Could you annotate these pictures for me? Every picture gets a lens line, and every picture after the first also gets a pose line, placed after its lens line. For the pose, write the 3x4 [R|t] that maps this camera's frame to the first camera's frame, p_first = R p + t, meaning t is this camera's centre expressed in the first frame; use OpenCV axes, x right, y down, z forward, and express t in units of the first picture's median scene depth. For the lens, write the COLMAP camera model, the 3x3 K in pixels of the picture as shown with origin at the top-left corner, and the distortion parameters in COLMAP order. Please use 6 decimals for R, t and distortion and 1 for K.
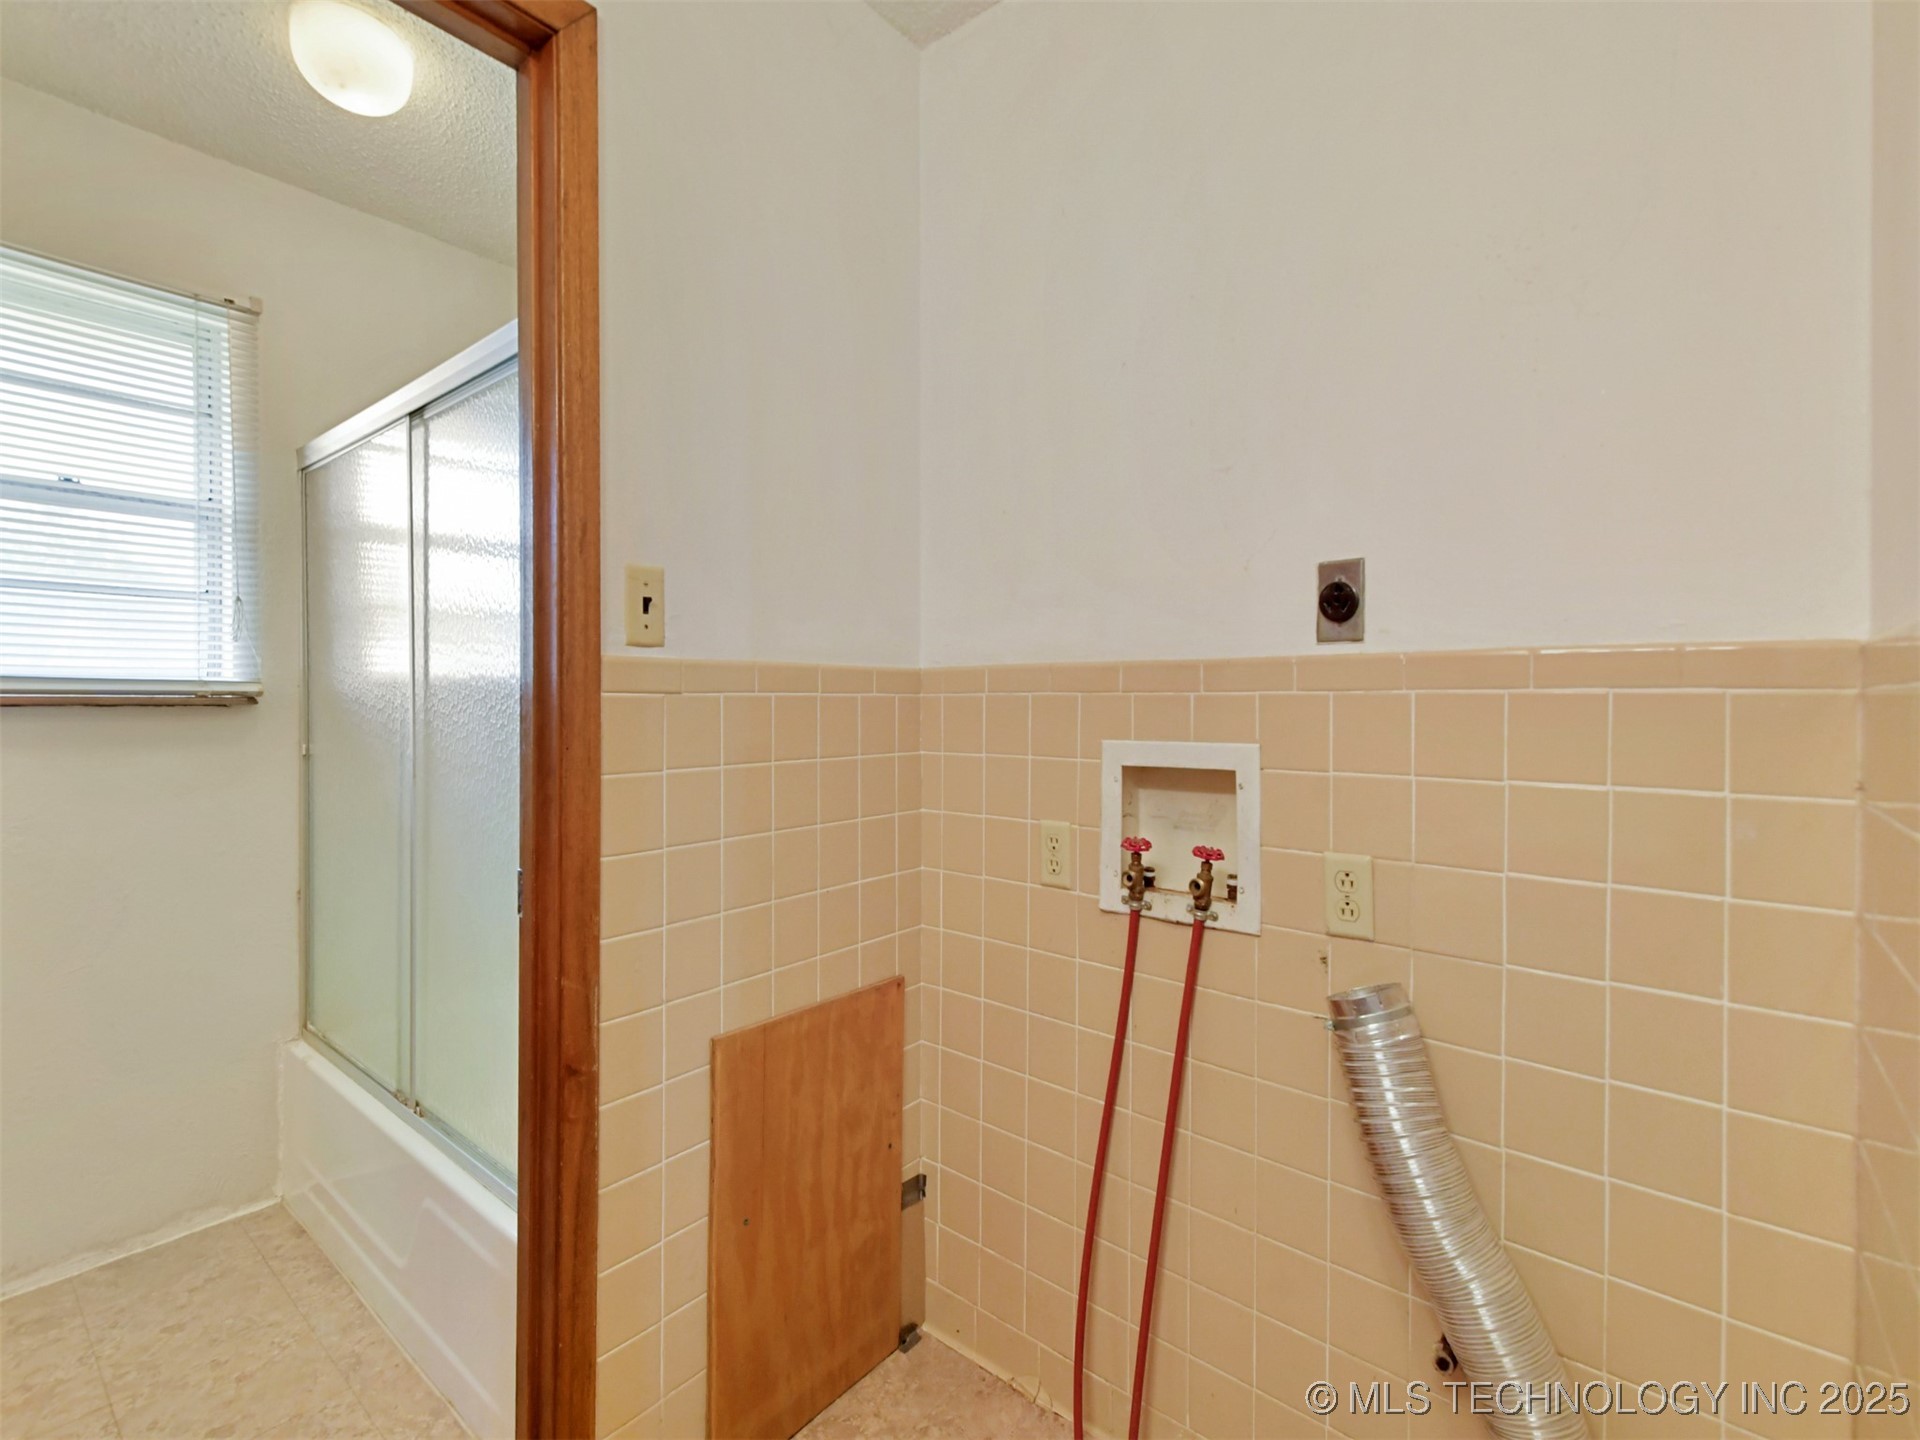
lens RADIAL K [[858.6, 0, 908.6], [0, 858.6, 705.0], [0, 0, 1]] dist [0.011405, 0.000398]
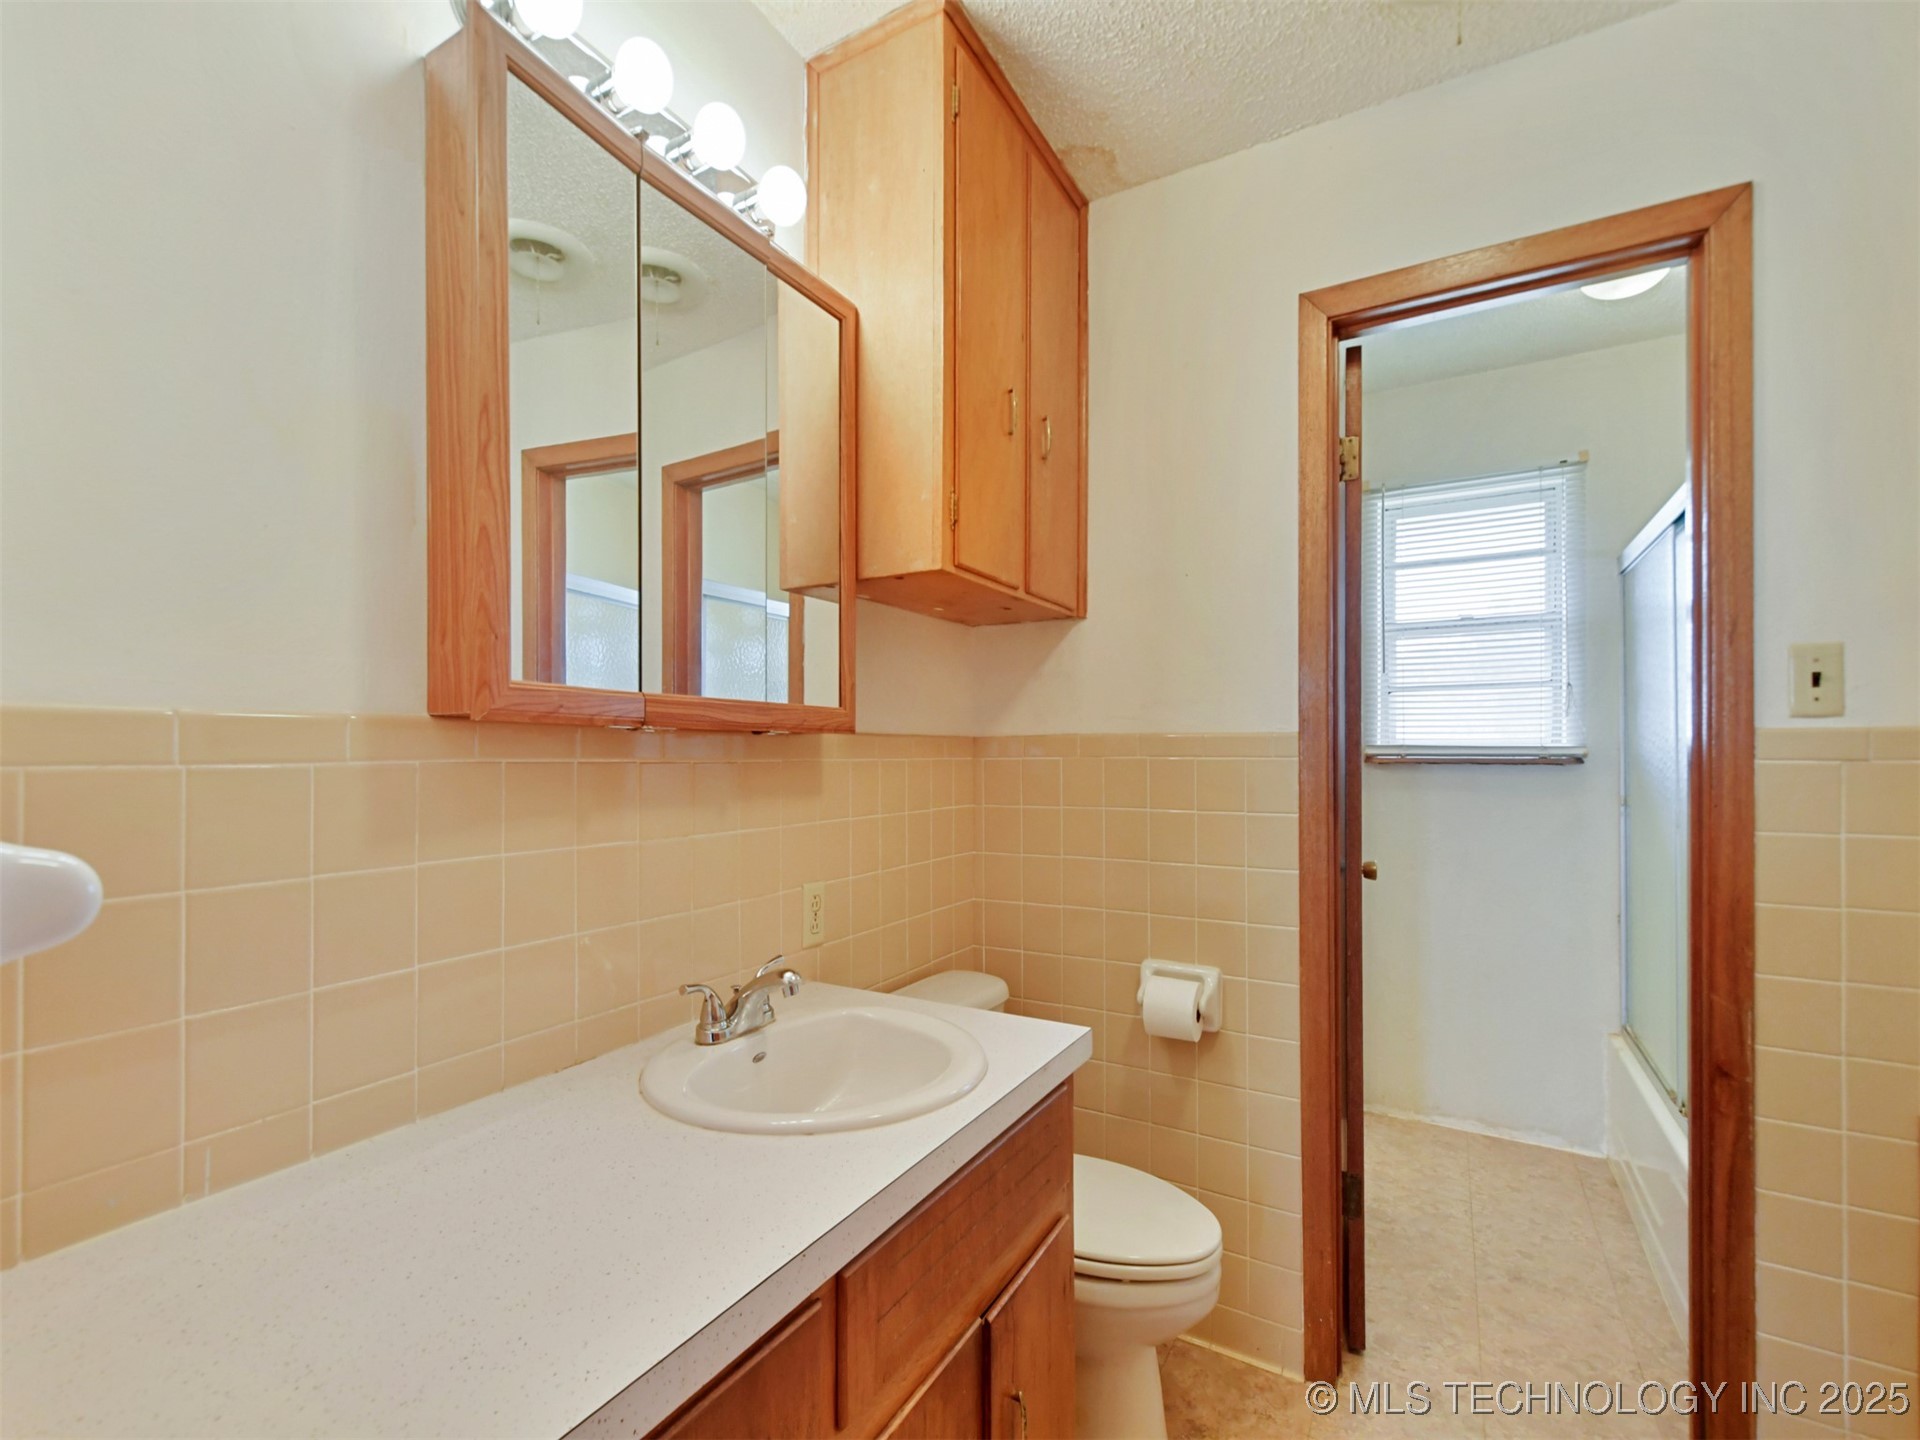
lens RADIAL K [[870.2, 0, 932.3], [0, 870.2, 762.3], [0, 0, 1]] dist [0.015513, -0.000274]
pose [[0.163787, 0.006186, -0.986476, 0.469411], [0.001298, 0.999978, 0.006486, -0.015464], [0.986495, -0.002343, 0.163775, -0.216864]]
